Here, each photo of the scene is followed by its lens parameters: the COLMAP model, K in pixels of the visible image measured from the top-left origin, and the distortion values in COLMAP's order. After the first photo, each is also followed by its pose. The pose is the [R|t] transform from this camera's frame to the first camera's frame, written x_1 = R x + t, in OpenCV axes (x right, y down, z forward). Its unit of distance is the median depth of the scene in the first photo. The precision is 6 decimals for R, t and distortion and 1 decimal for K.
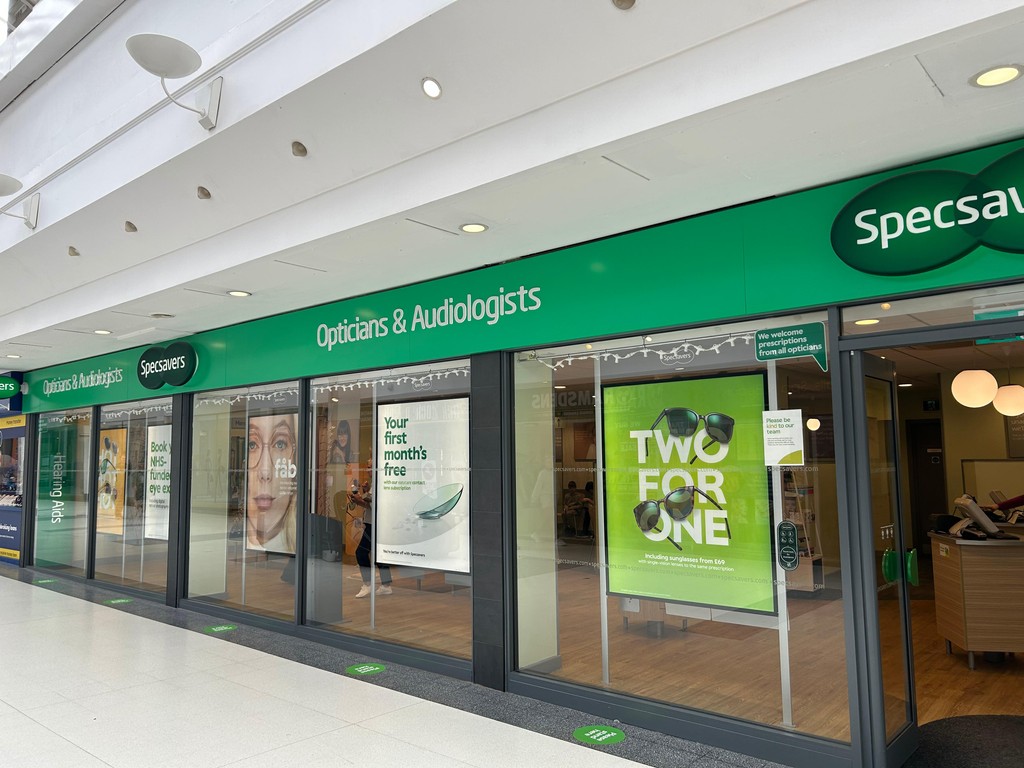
lens RADIAL K [[767.4, 0, 512.0], [0, 767.4, 384.0], [0, 0, 1]] dist [0.006835, -0.003508]
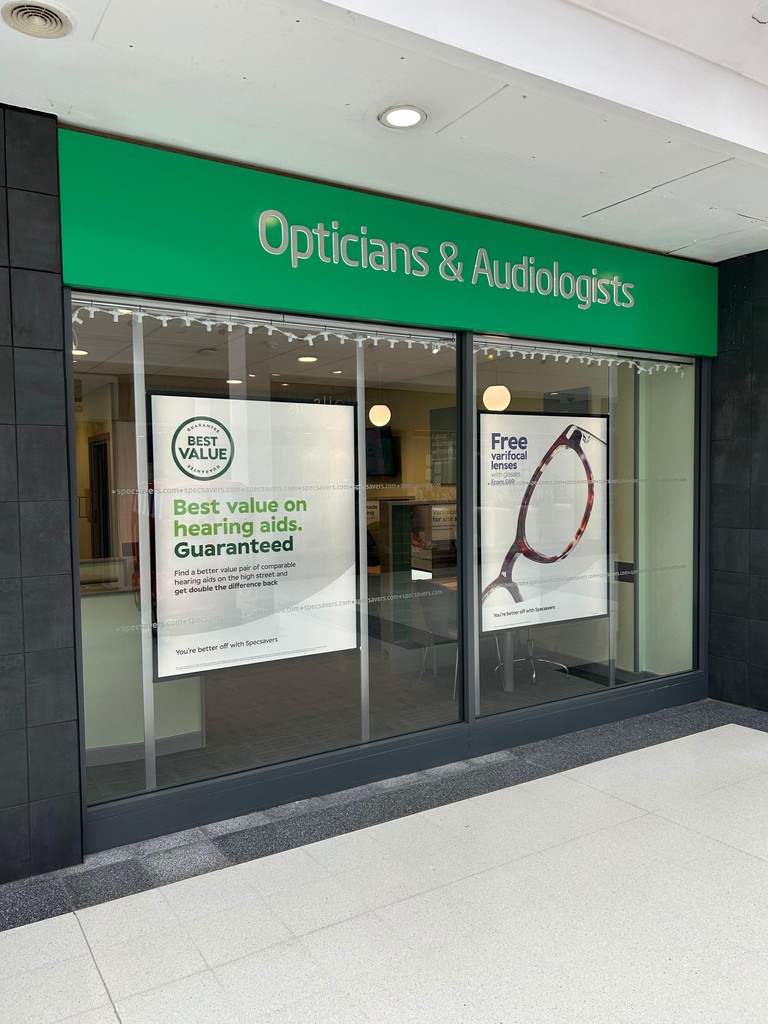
lens RADIAL K [[786.7, 0, 384.0], [0, 786.7, 512.0], [0, 0, 1]] dist [-0.056291, -0.001240]
pose [[0.303683, -0.041260, 0.951879, -0.838967], [-0.085677, 0.993832, 0.070413, 0.091206], [-0.948913, -0.102938, 0.298275, 0.866423]]
